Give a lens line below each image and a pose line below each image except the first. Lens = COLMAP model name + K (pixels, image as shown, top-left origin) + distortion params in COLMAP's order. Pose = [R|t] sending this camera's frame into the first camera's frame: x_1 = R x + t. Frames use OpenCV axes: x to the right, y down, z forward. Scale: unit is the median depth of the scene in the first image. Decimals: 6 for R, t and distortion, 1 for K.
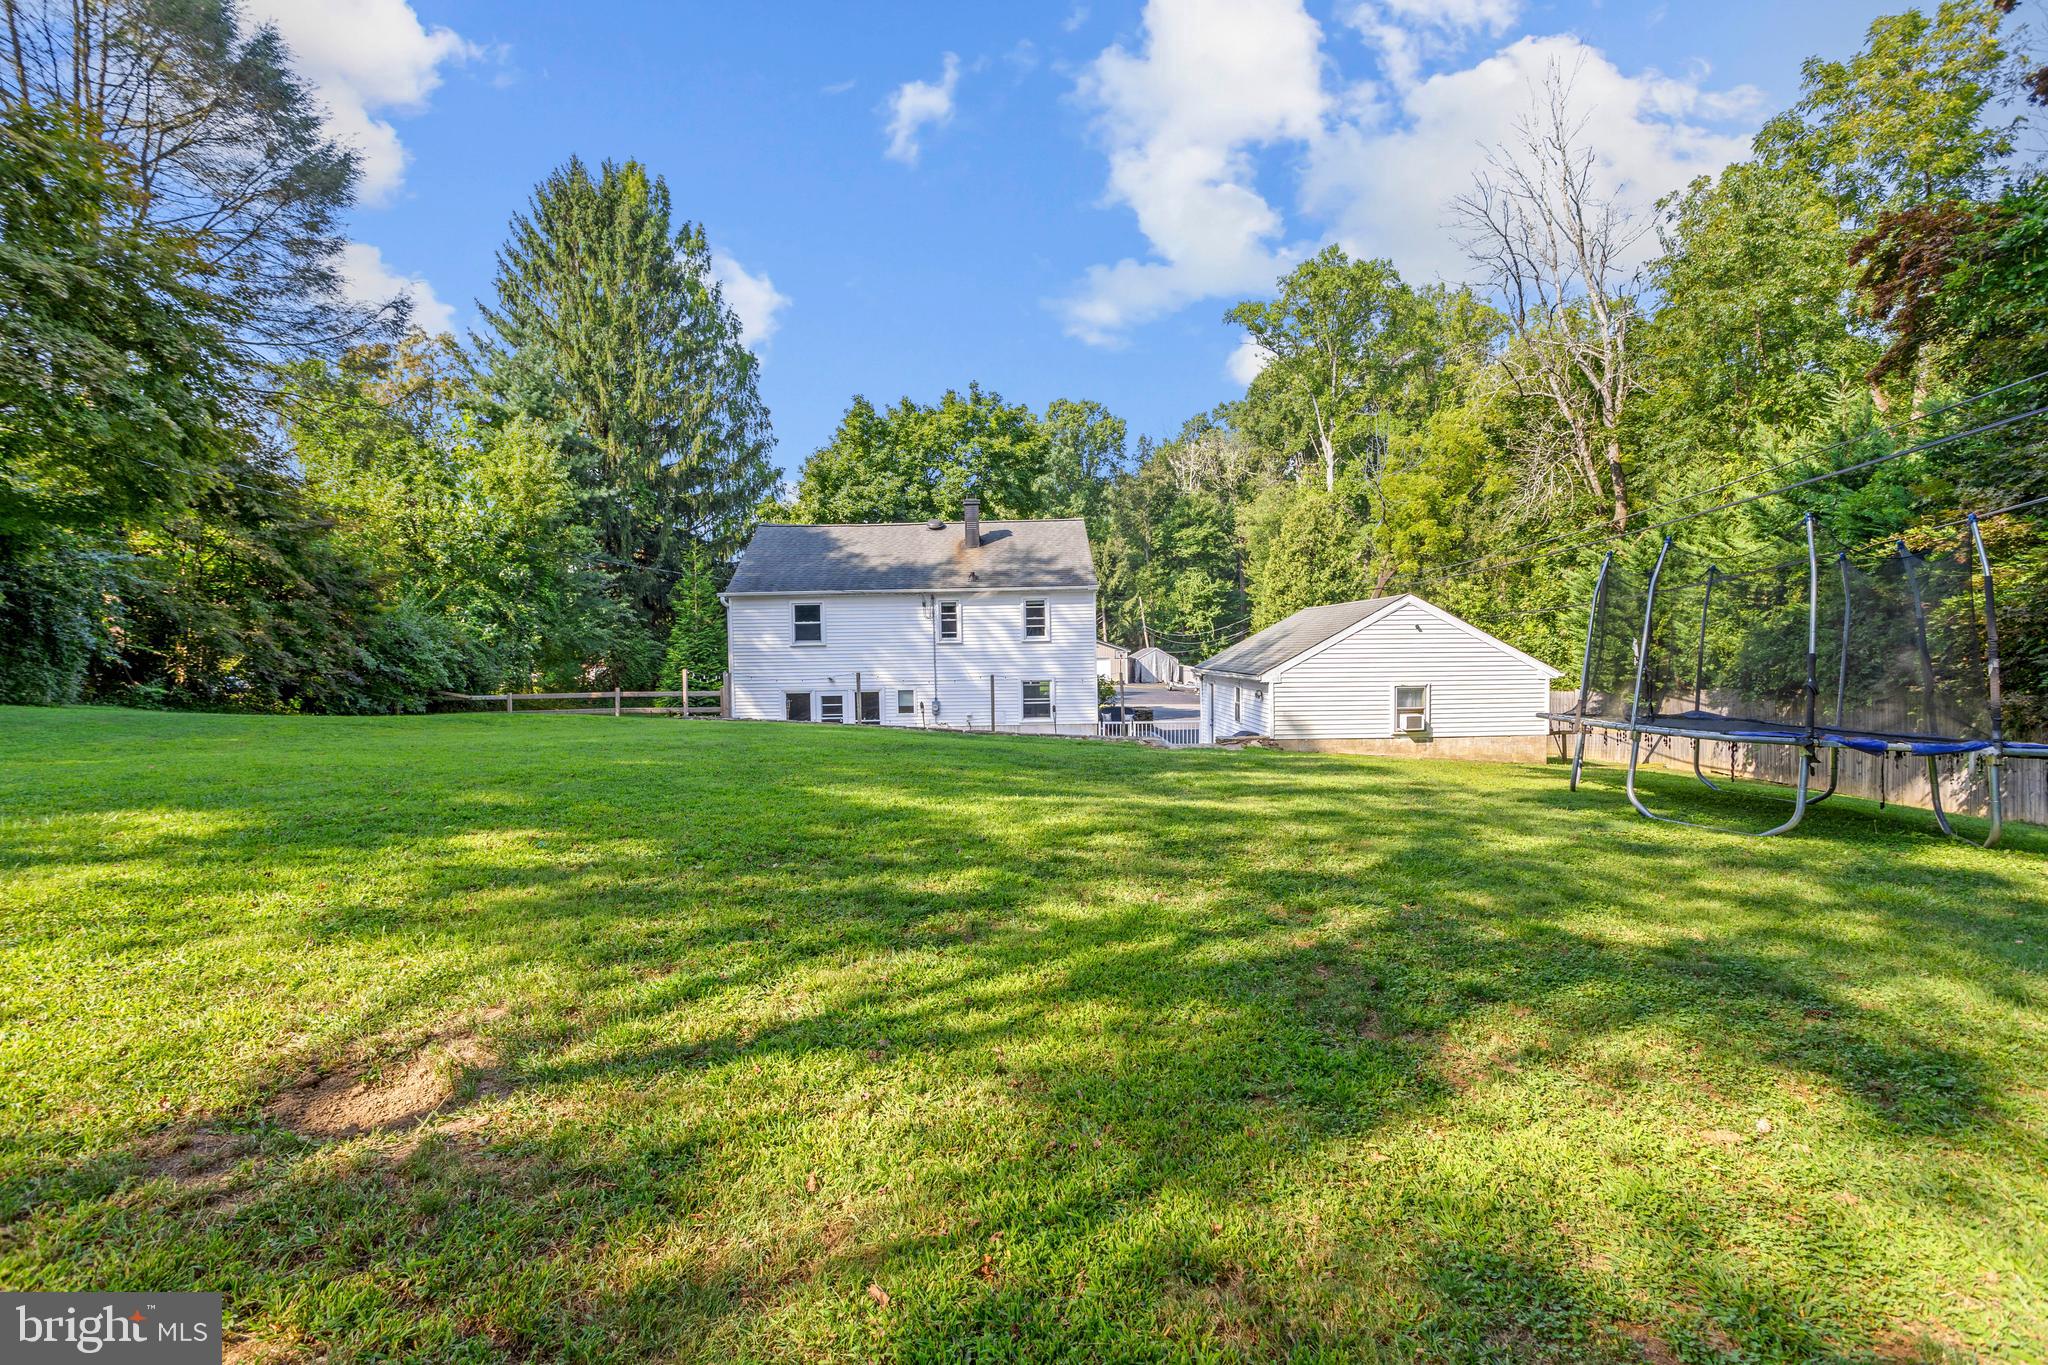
lens RADIAL K [[999.1, 0, 1023.4], [0, 999.1, 660.1], [0, 0, 1]] dist [-0.029369, 0.021711]
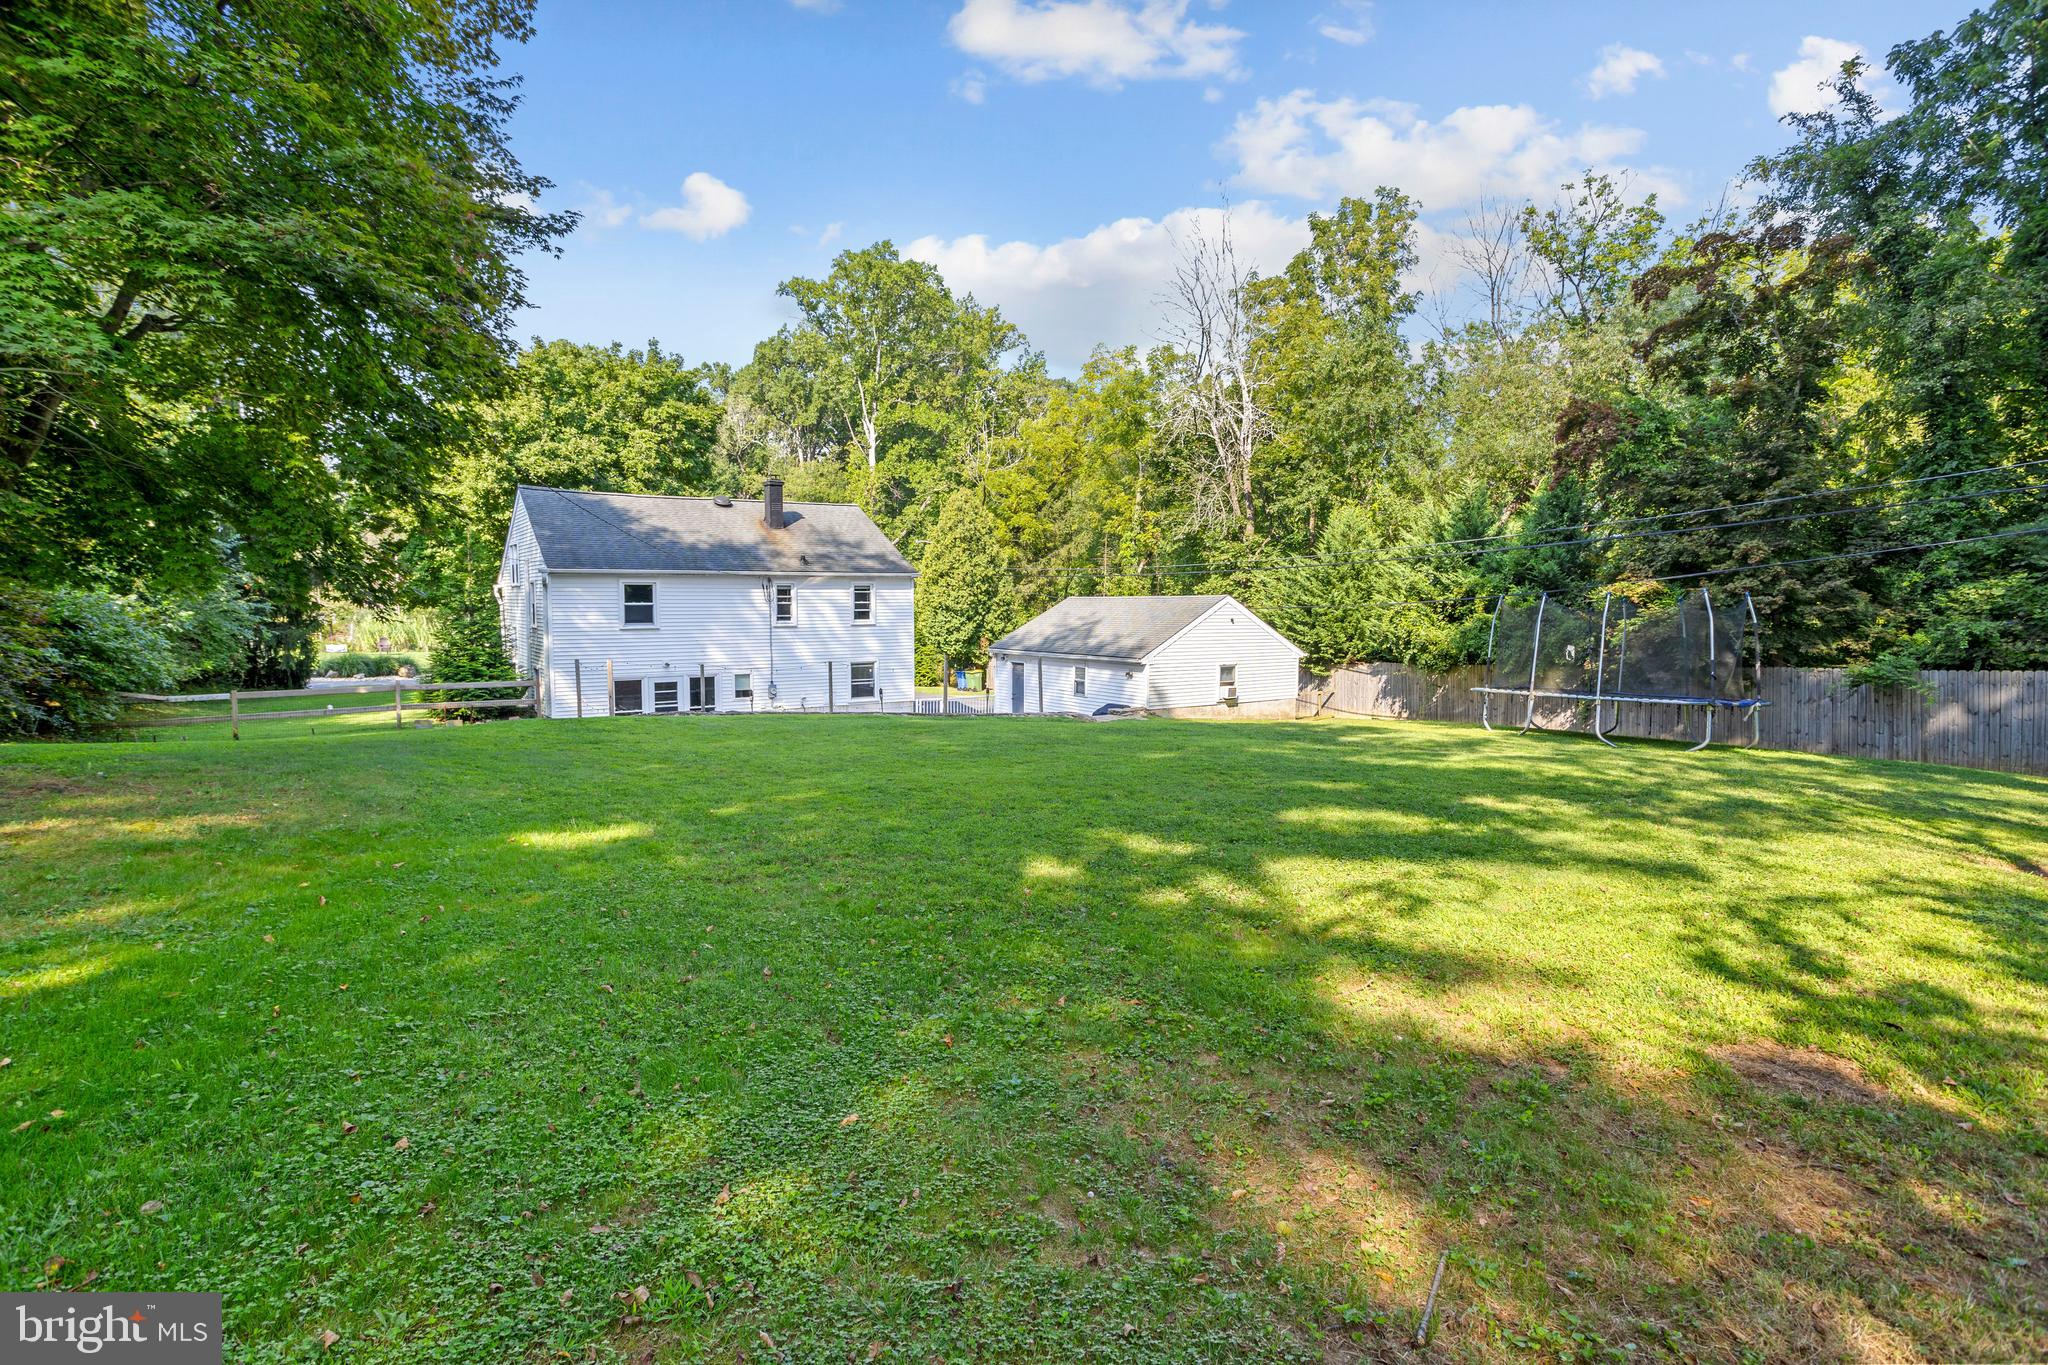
lens RADIAL K [[1007.3, 0, 1028.4], [0, 1007.3, 644.0], [0, 0, 1]] dist [-0.020368, 0.000413]
pose [[0.841056, -0.005642, 0.540919, -0.410614], [-0.004564, 0.999836, 0.017525, -0.017647], [-0.540929, -0.017208, 0.840892, 0.024118]]
